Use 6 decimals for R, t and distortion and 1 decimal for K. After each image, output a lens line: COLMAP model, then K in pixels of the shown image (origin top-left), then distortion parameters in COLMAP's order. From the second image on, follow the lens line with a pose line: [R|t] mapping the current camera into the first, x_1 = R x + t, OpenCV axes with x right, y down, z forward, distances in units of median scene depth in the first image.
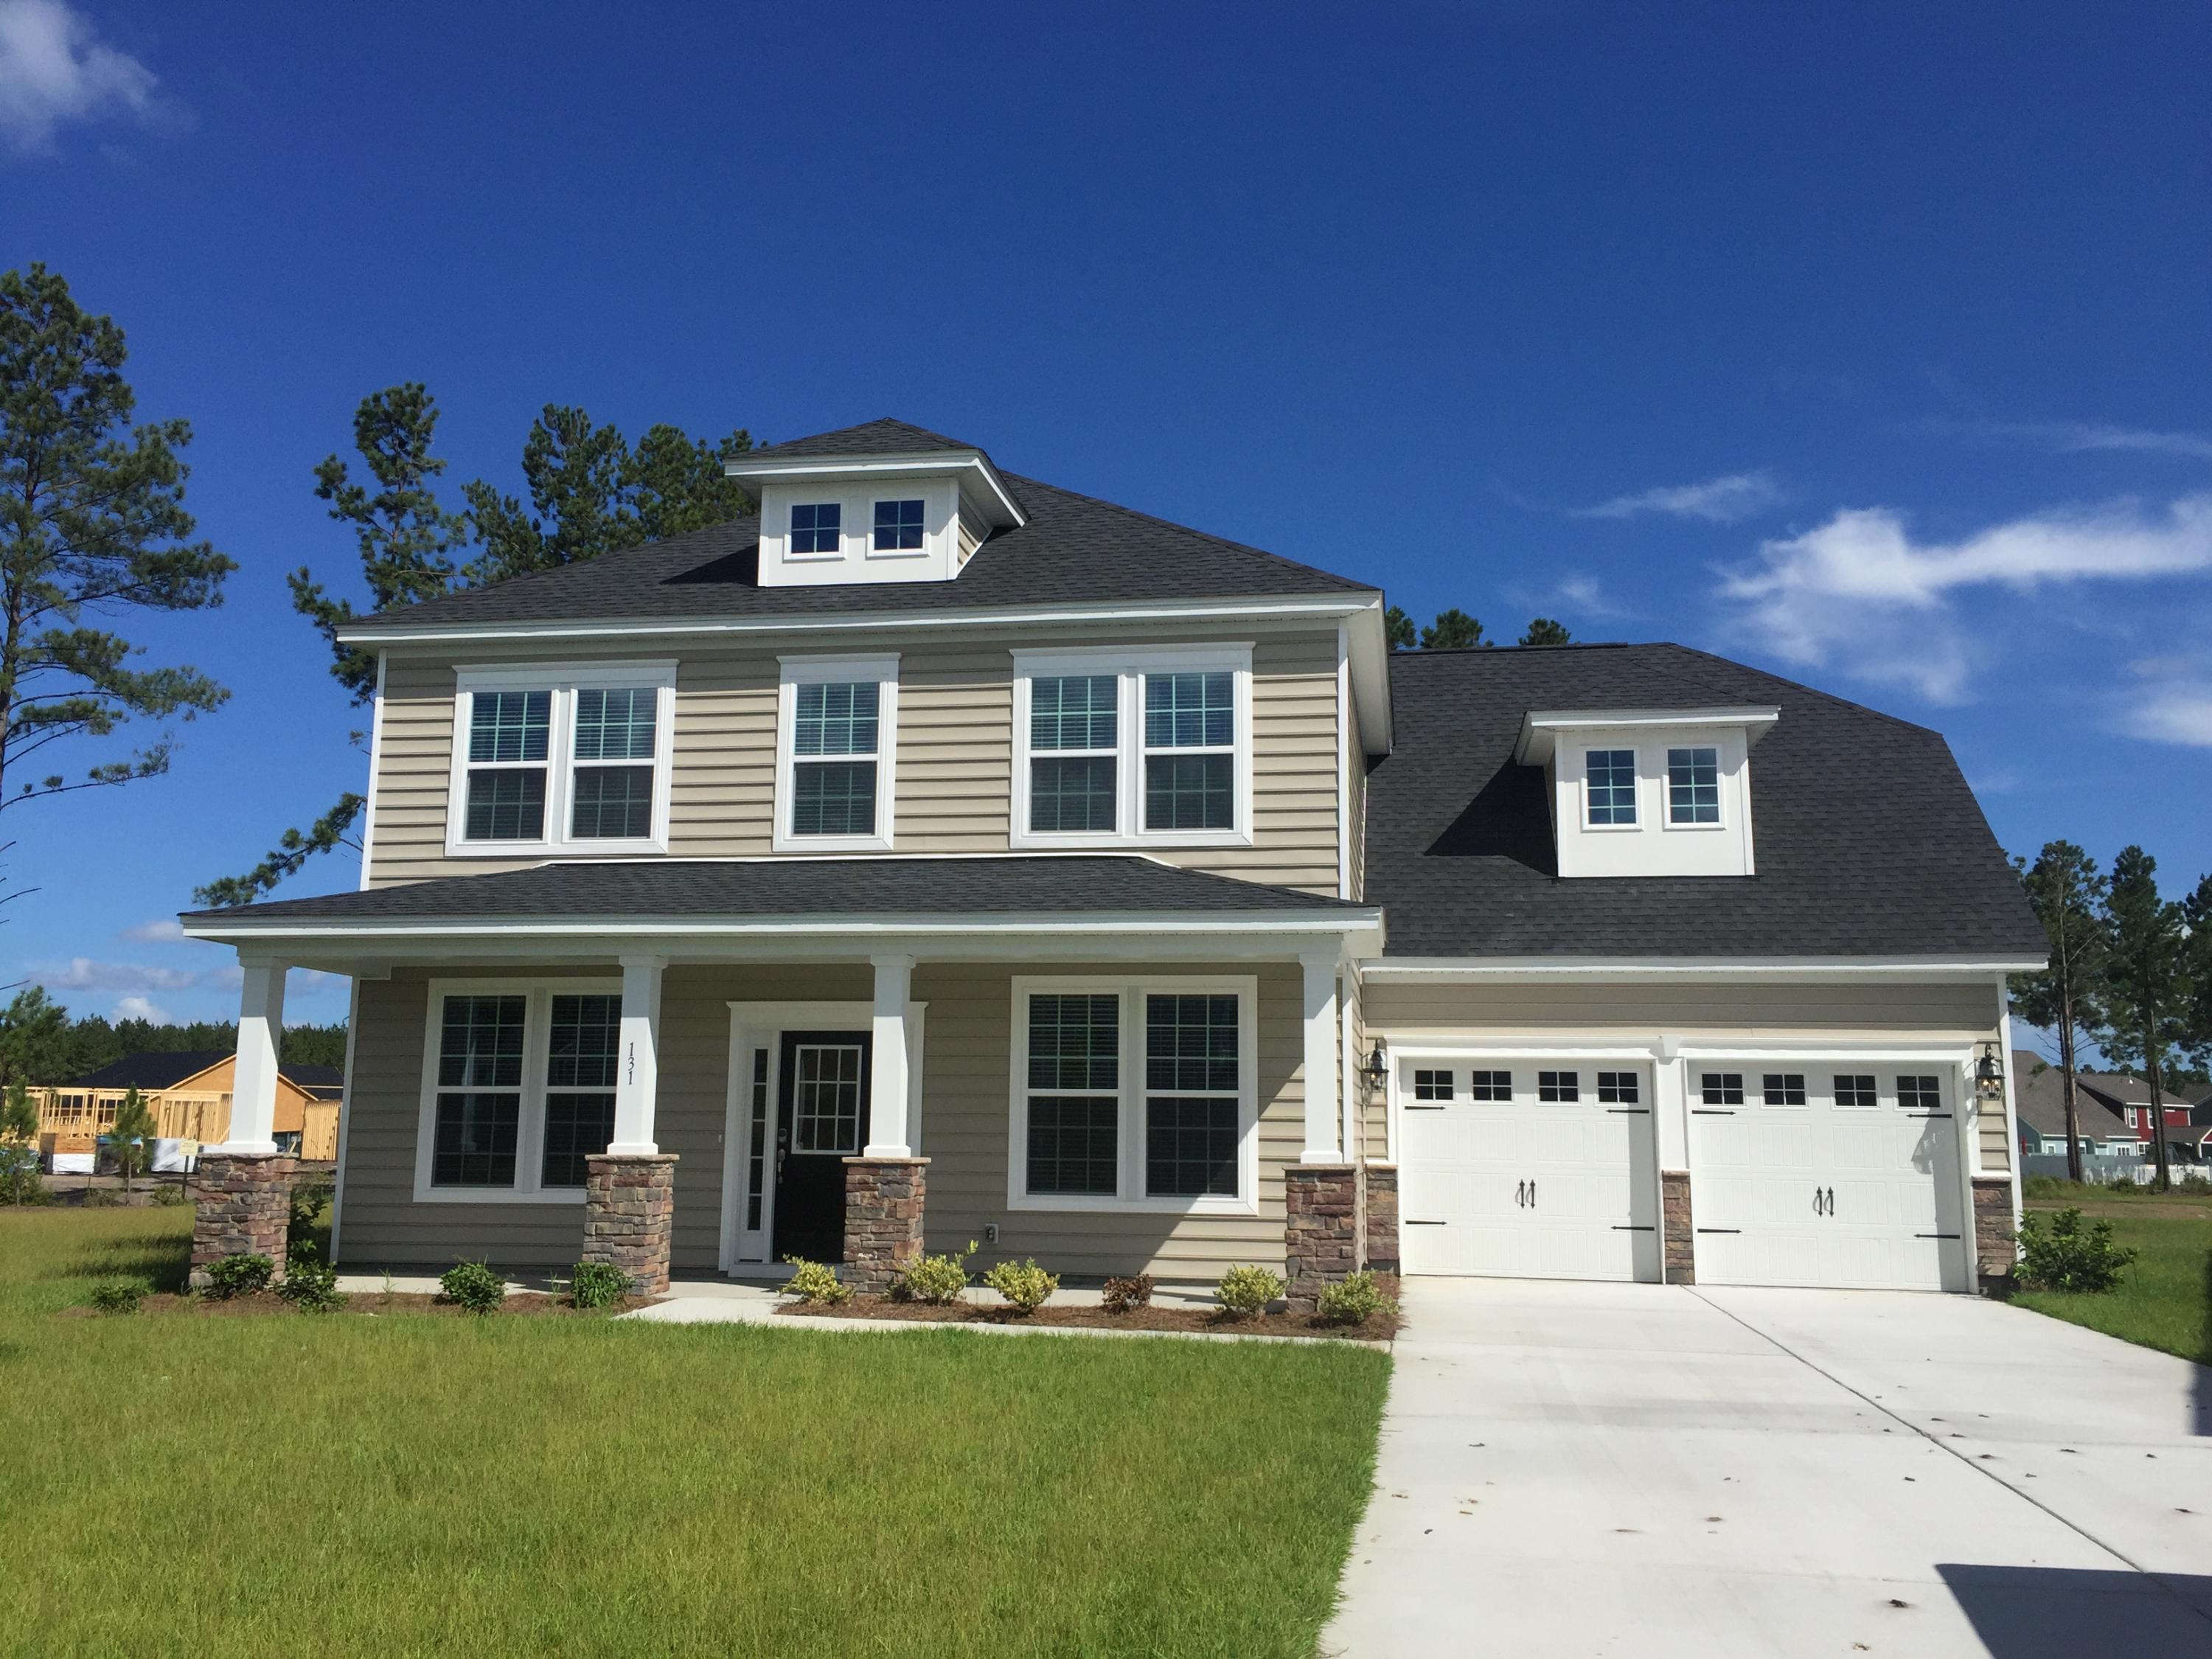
lens RADIAL K [[1932.7, 0, 1108.1], [0, 1932.7, 829.8], [0, 0, 1]] dist [0.058124, -0.005684]
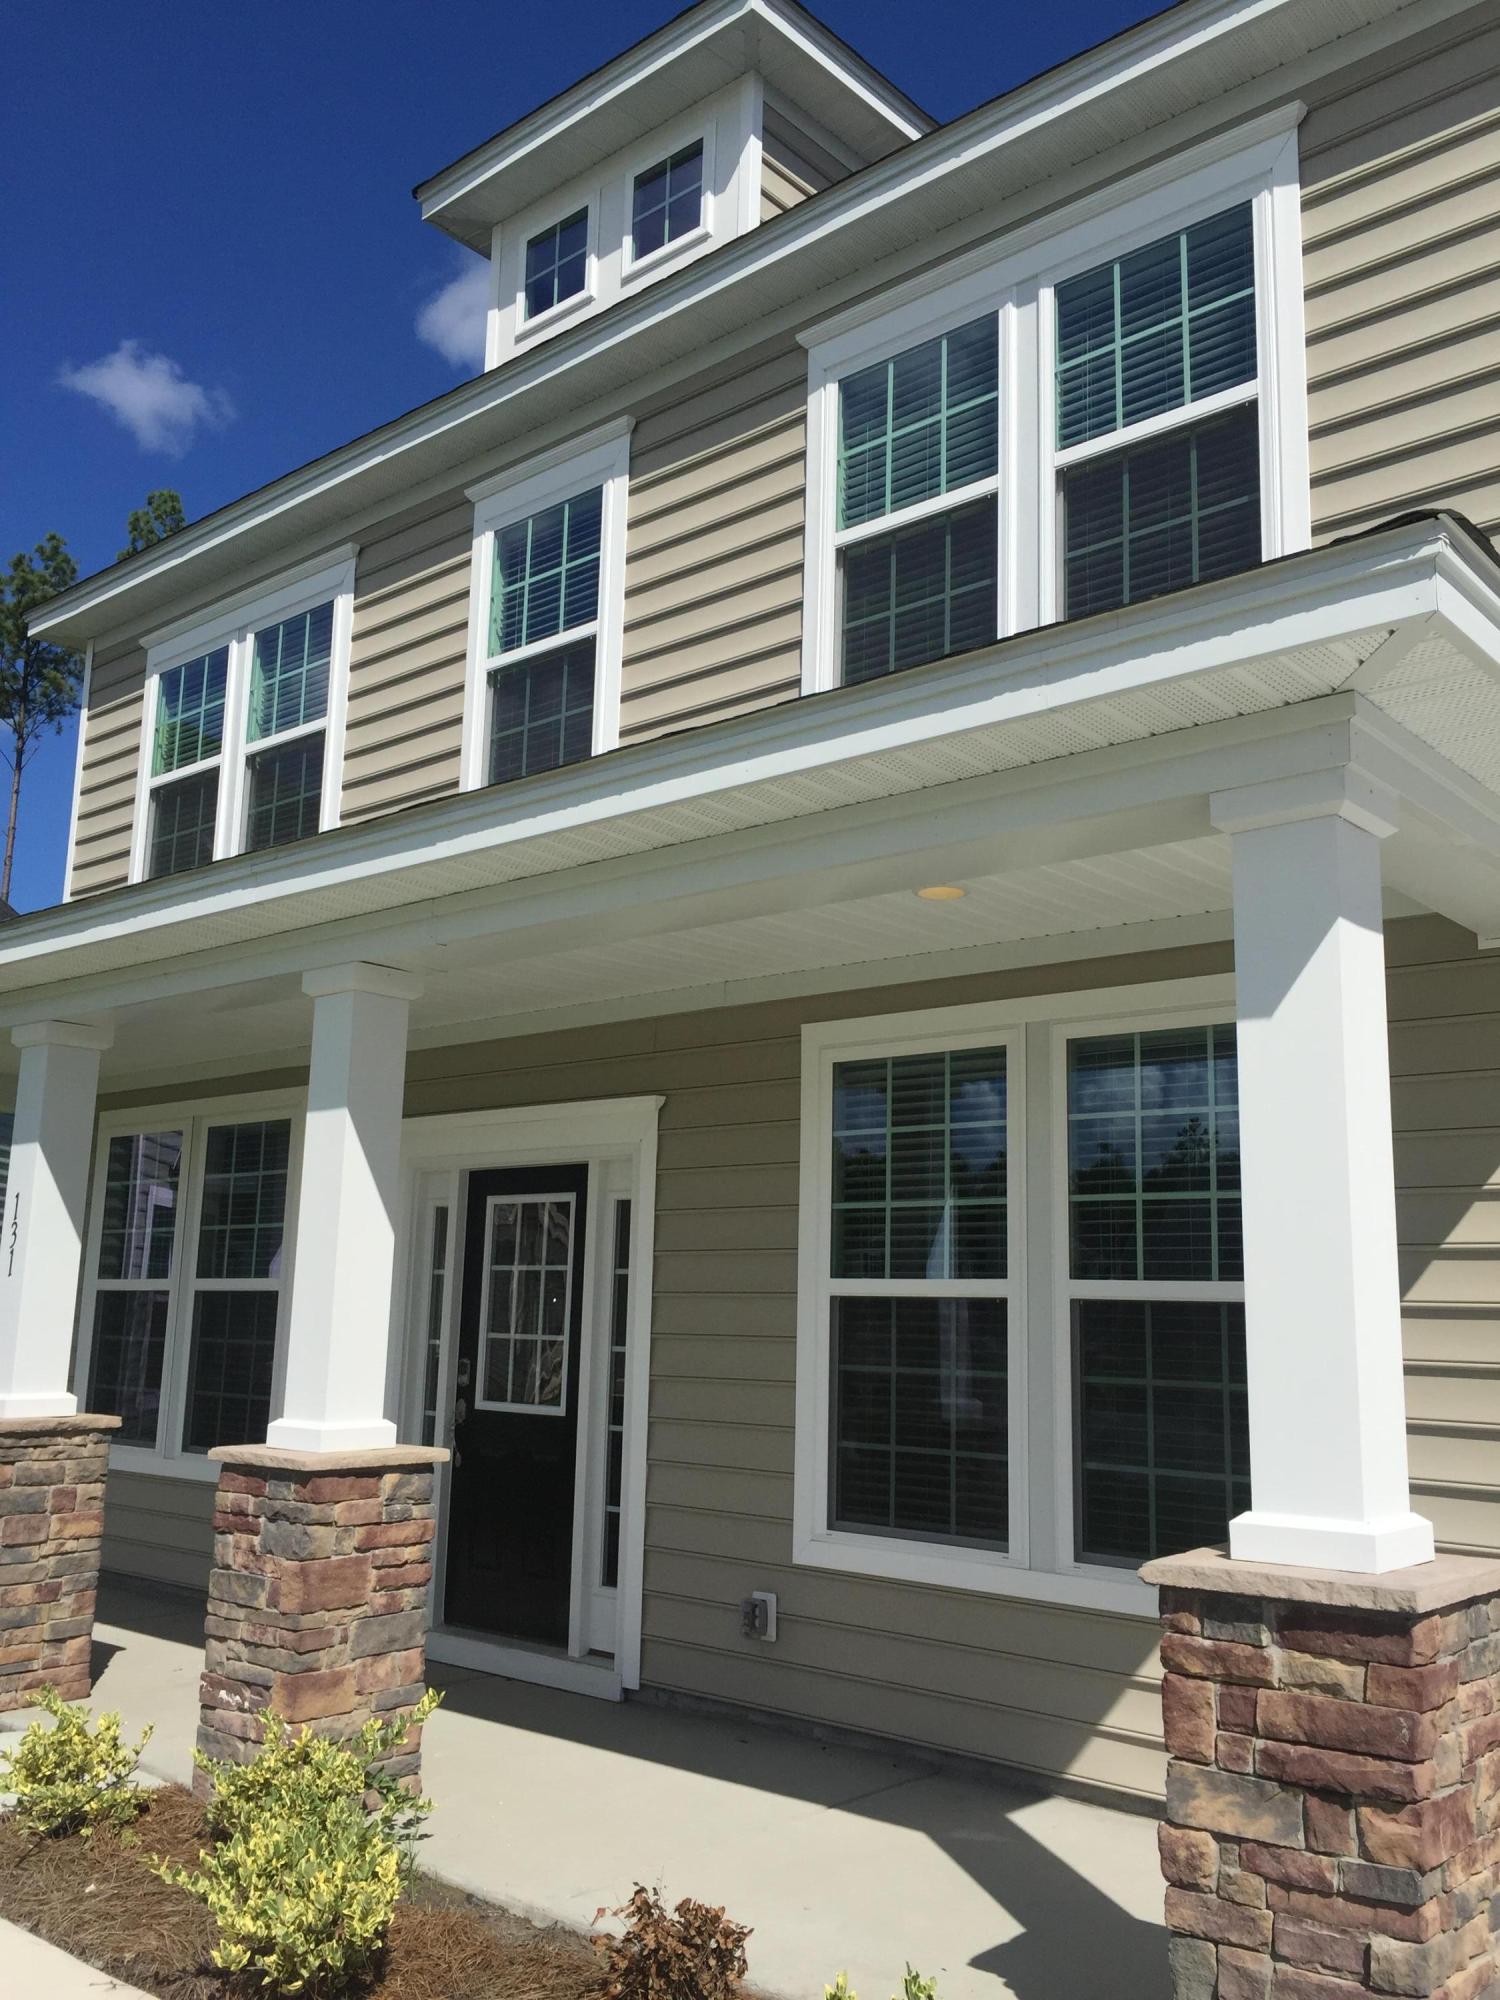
lens RADIAL K [[1747.5, 0, 750.3], [0, 1747.5, 994.5], [0, 0, 1]] dist [0.058124, -0.005684]
pose [[0.846138, -0.091442, -0.525061, 0.151224], [0.077049, 0.995810, -0.049260, 0.086728], [0.527365, 0.001225, 0.849638, 0.645265]]
